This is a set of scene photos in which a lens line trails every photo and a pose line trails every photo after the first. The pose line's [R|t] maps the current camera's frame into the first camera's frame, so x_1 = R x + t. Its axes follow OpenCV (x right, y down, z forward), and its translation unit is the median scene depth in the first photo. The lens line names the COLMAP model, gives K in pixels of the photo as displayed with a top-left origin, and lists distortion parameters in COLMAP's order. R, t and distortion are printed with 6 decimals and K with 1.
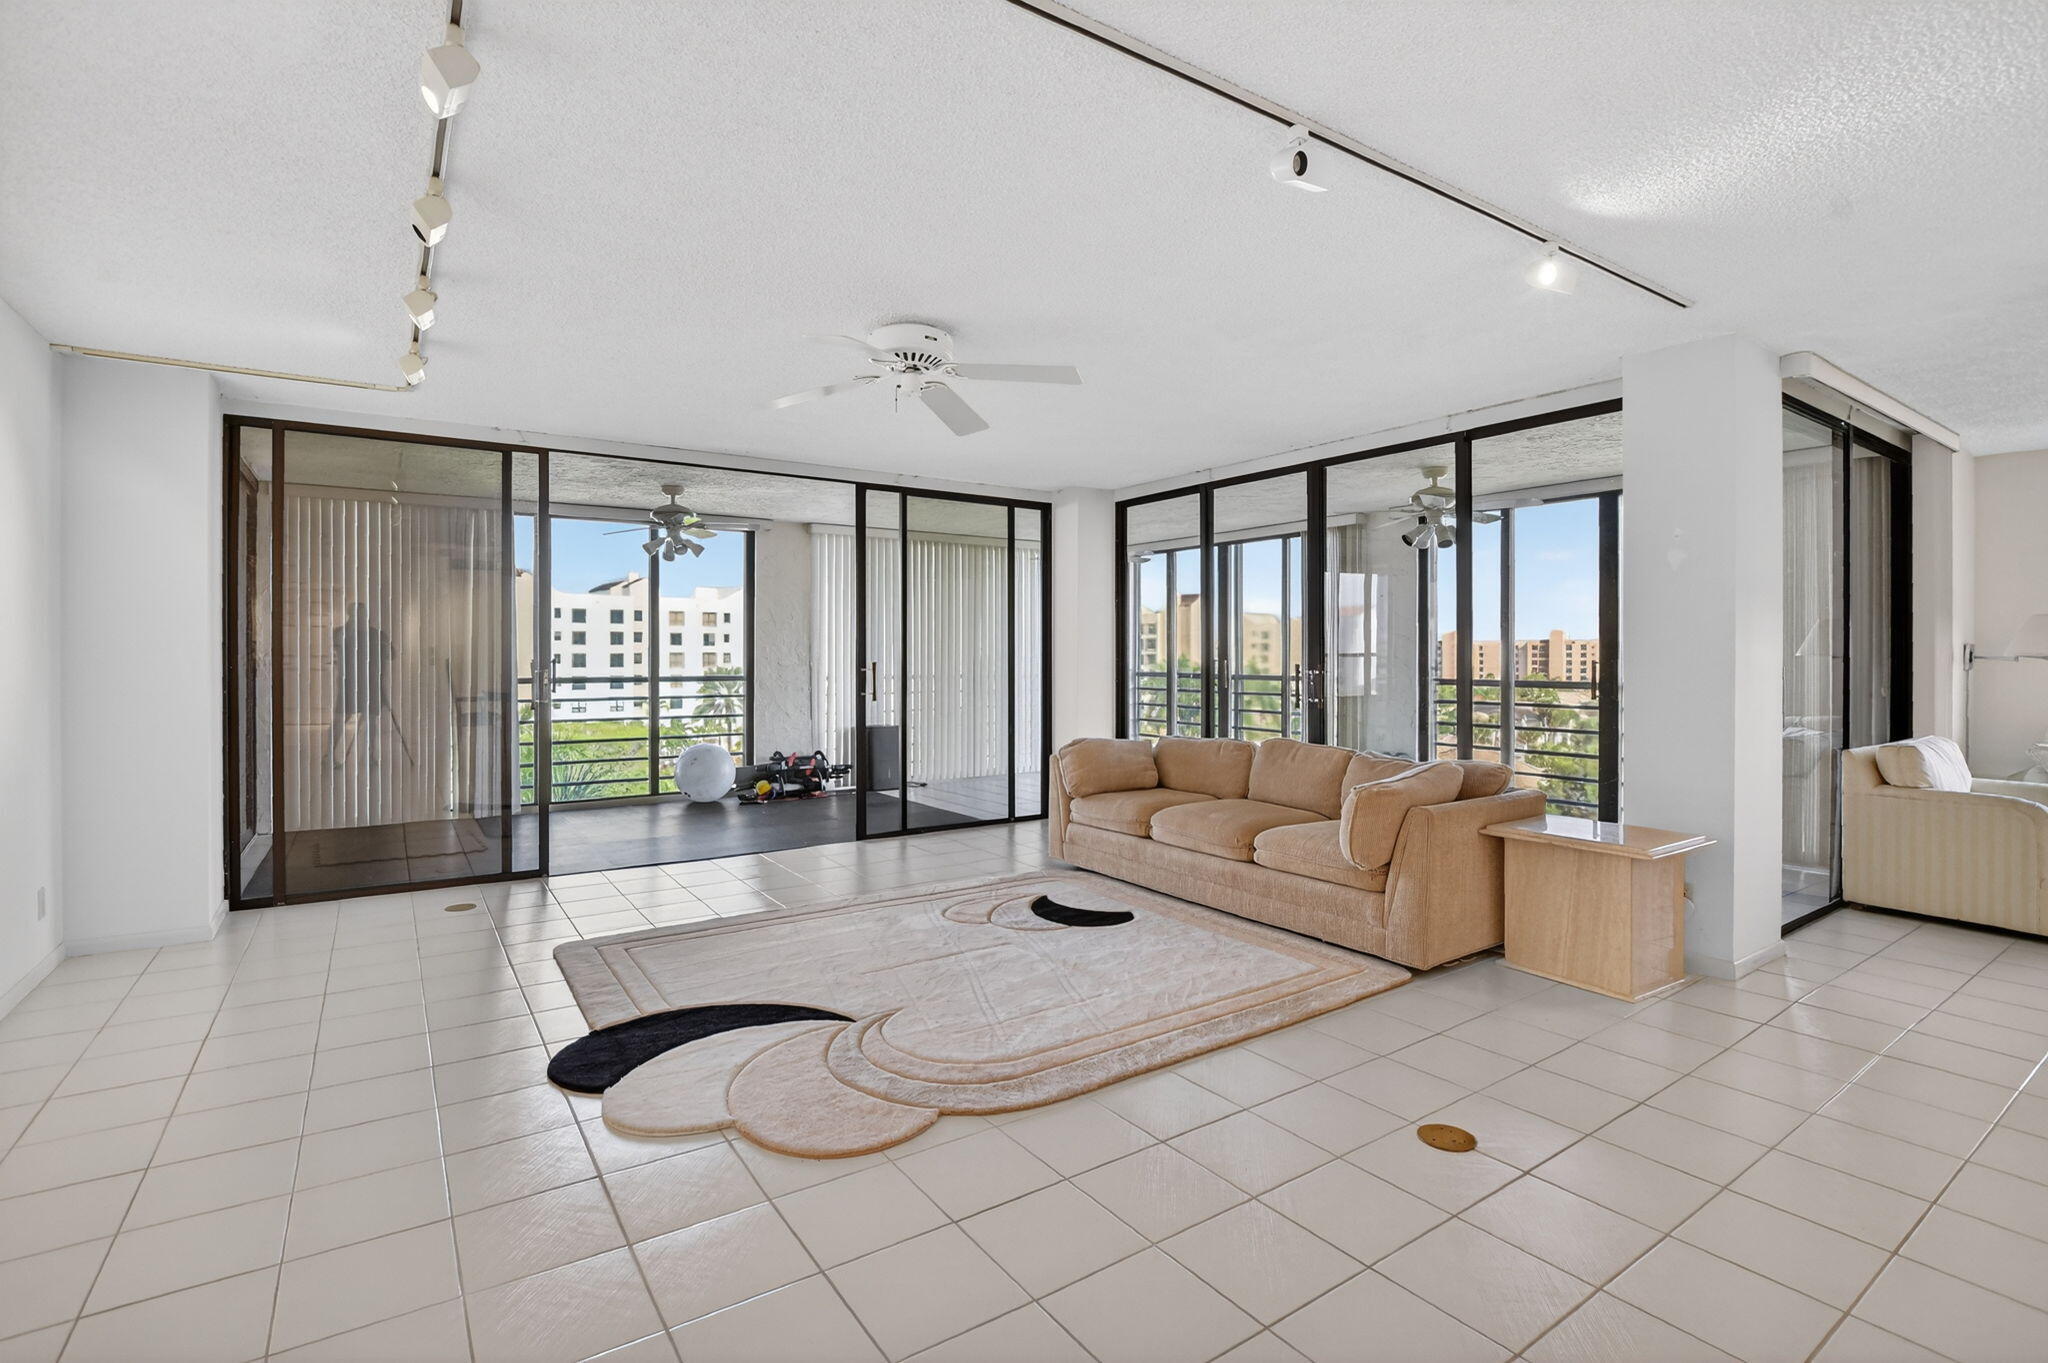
lens RADIAL K [[948.1, 0, 1025.8], [0, 948.1, 662.0], [0, 0, 1]] dist [-0.031760, 0.002311]
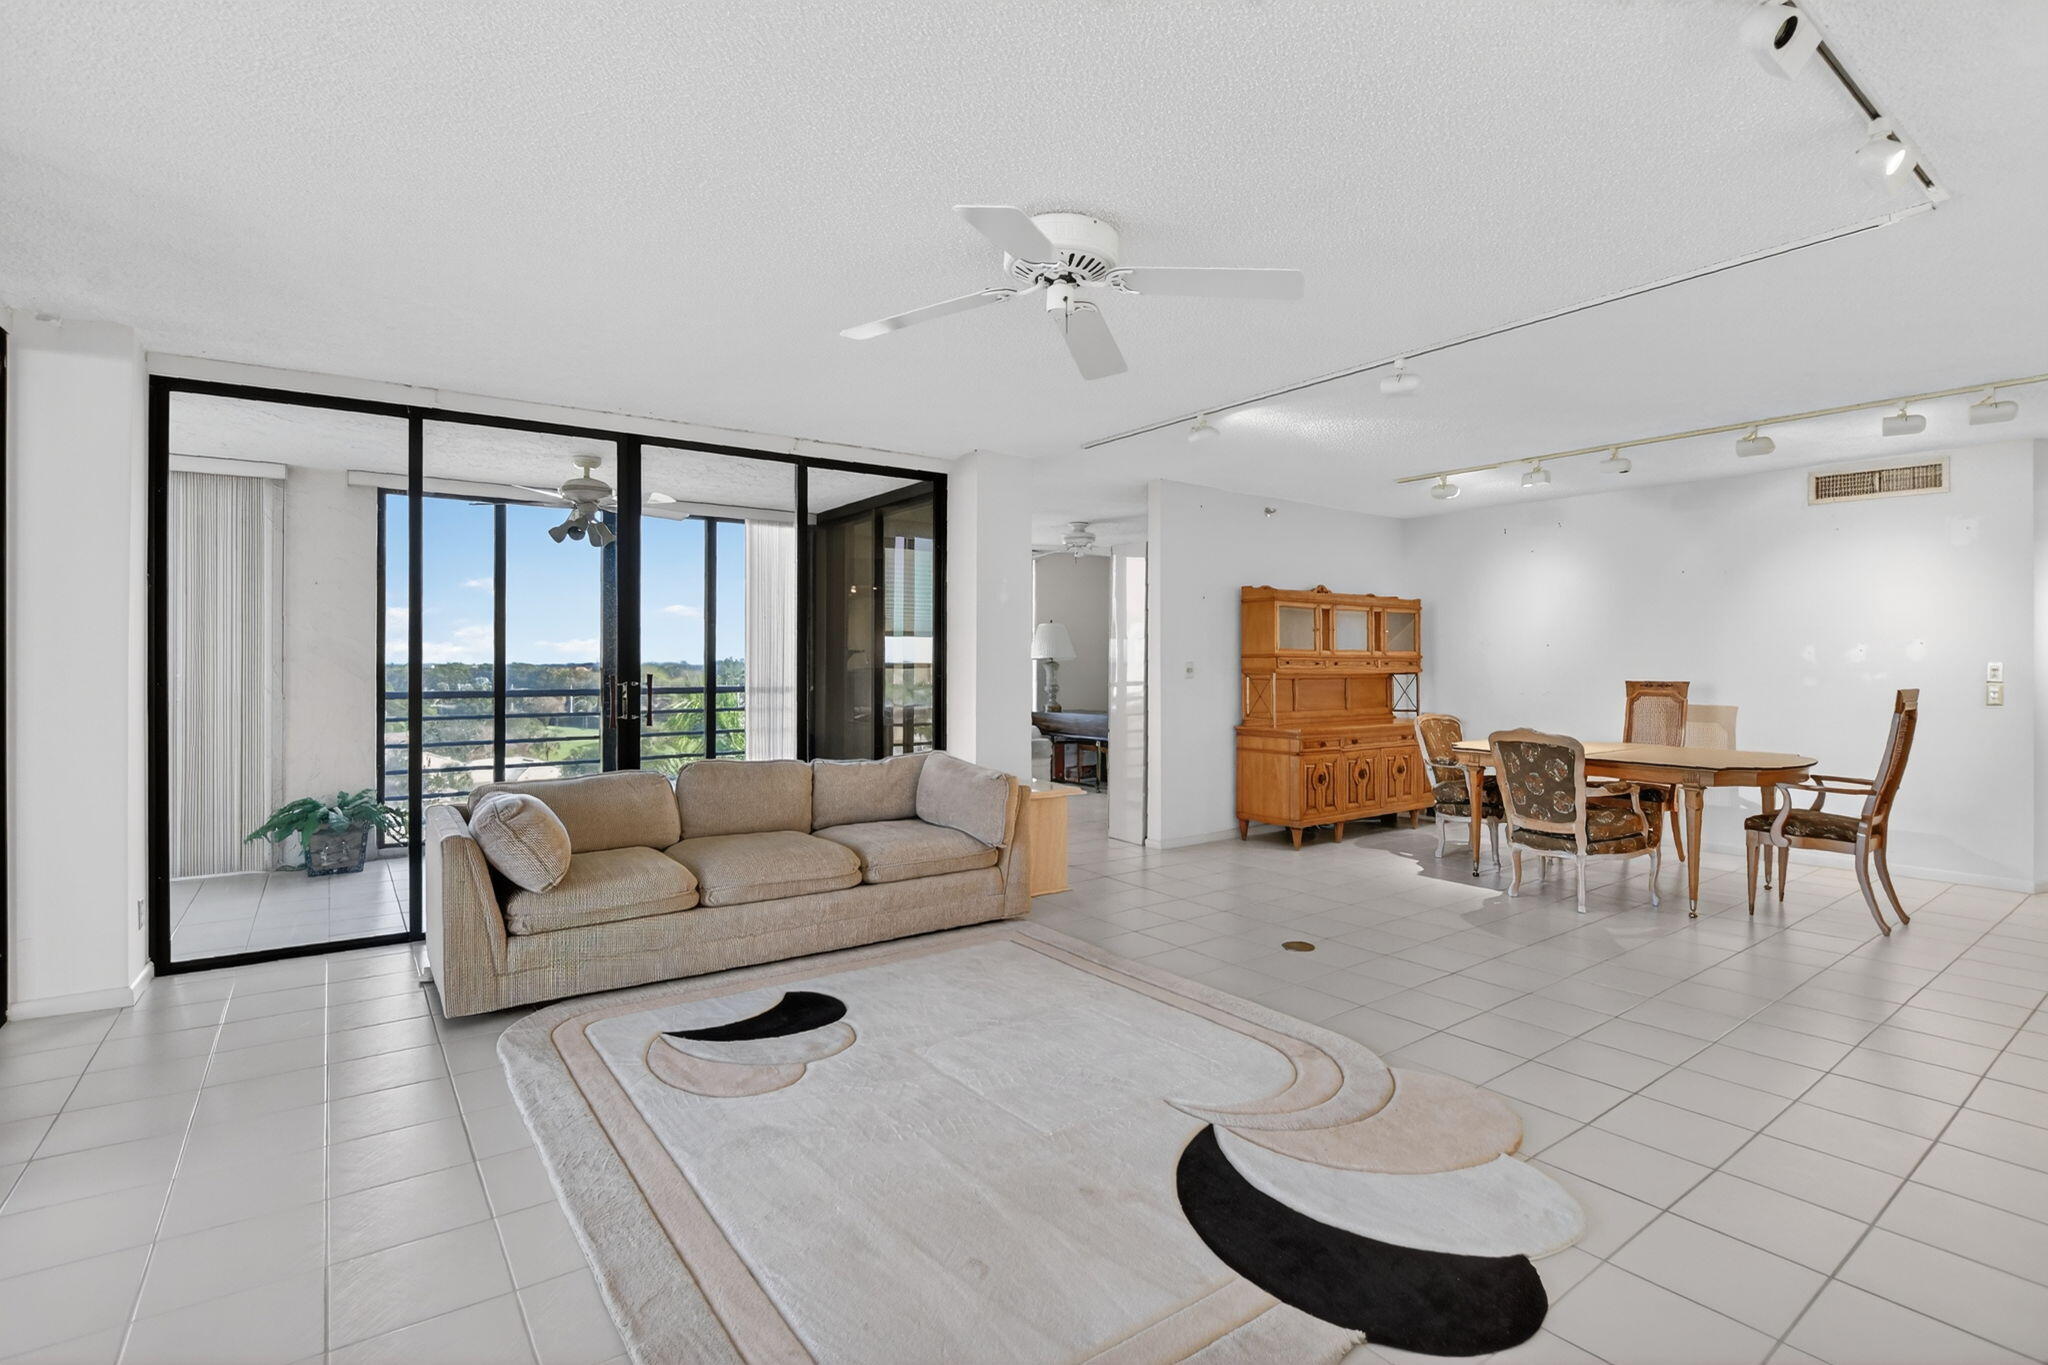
lens RADIAL K [[948.1, 0, 1026.6], [0, 948.1, 669.0], [0, 0, 1]] dist [-0.031760, 0.002311]
pose [[-0.012589, -0.006432, 0.999900, -0.418731], [0.004734, 0.999968, 0.006492, -0.004602], [-0.999910, 0.004816, -0.012558, 0.503419]]
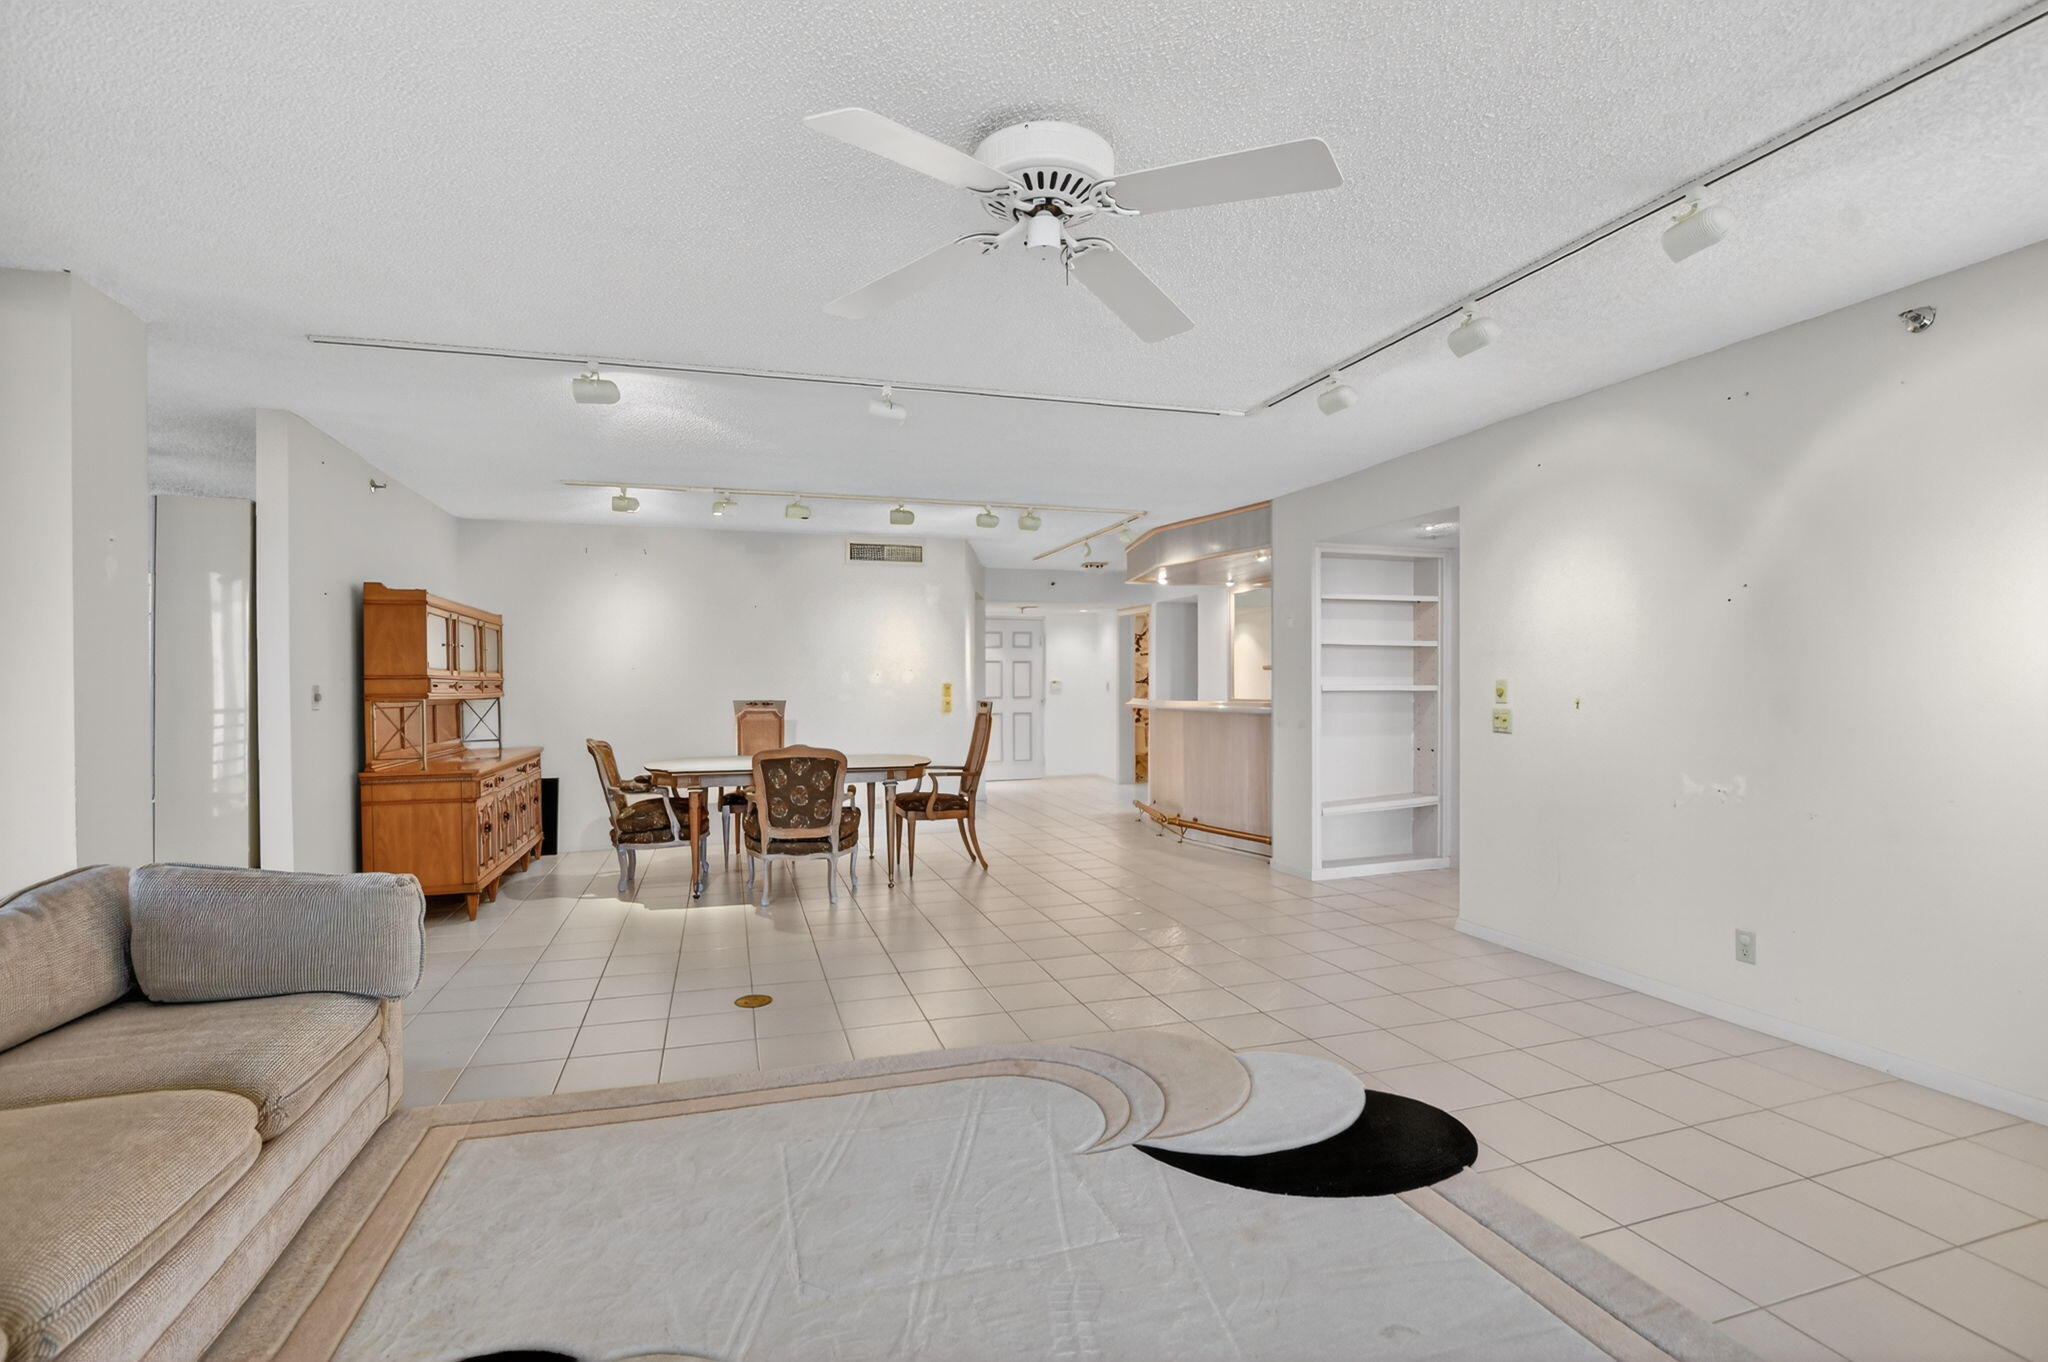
lens RADIAL K [[948.1, 0, 1012.6], [0, 948.1, 695.0], [0, 0, 1]] dist [-0.031760, 0.002311]
pose [[-0.950230, 0.001752, 0.311543, -0.140954], [0.006997, 0.999852, 0.015717, -0.004788], [-0.311469, 0.017114, -0.950102, 0.771771]]
